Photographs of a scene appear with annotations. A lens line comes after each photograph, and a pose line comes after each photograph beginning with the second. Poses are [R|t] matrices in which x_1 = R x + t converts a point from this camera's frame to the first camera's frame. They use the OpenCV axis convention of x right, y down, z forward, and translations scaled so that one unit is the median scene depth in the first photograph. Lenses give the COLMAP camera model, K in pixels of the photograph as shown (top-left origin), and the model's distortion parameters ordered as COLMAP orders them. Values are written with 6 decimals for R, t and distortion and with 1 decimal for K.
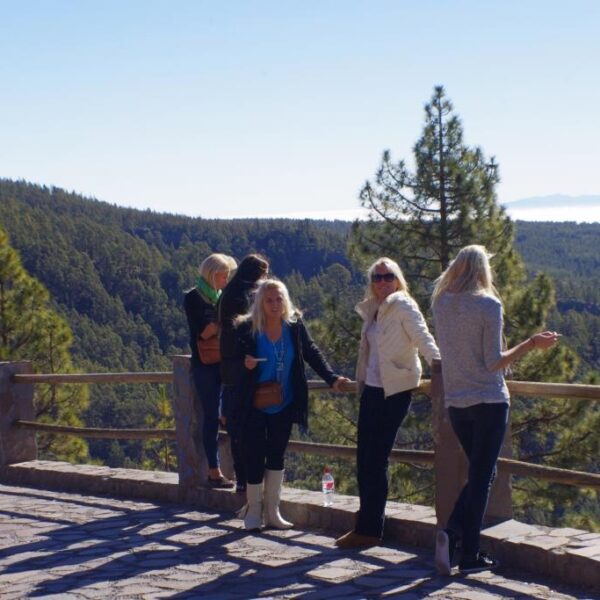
lens RADIAL K [[1843.6, 0, 300.0], [0, 1843.6, 300.0], [0, 0, 1]] dist [-0.122632, -0.987661]
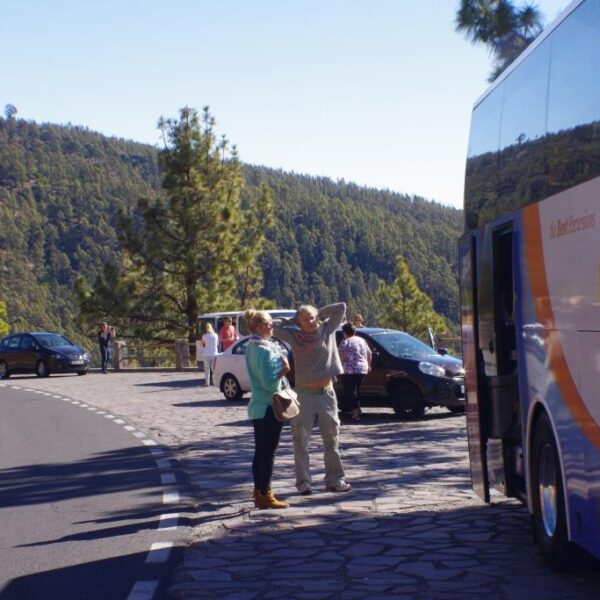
lens RADIAL K [[2114.0, 0, 300.0], [0, 2114.0, 300.0], [0, 0, 1]] dist [-0.070944, -0.363365]
pose [[0.983846, 0.018799, -0.178026, 0.064127], [-0.018489, 0.999823, 0.003401, -0.007685], [0.178059, -0.000055, 0.984020, -0.679579]]
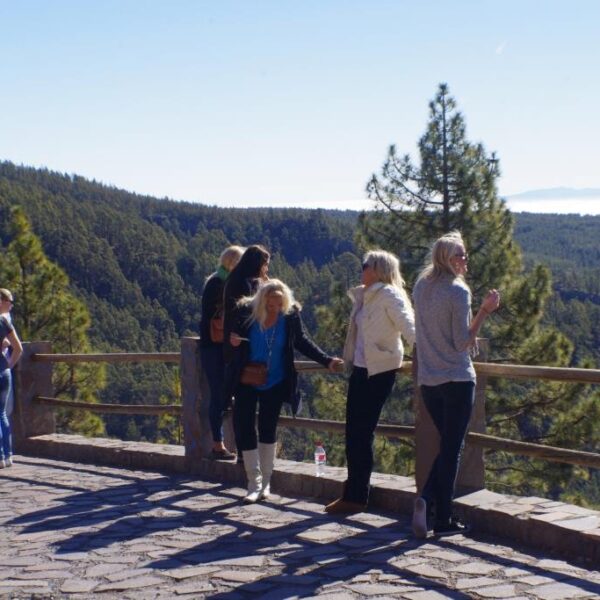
lens RADIAL K [[1794.5, 0, 300.0], [0, 1794.5, 300.0], [0, 0, 1]] dist [-0.100144, -2.092558]
pose [[0.999913, 0.010765, -0.007605, 0.003178], [-0.010708, 0.999915, 0.007480, -0.000170], [0.007685, -0.007398, 0.999943, -0.019455]]
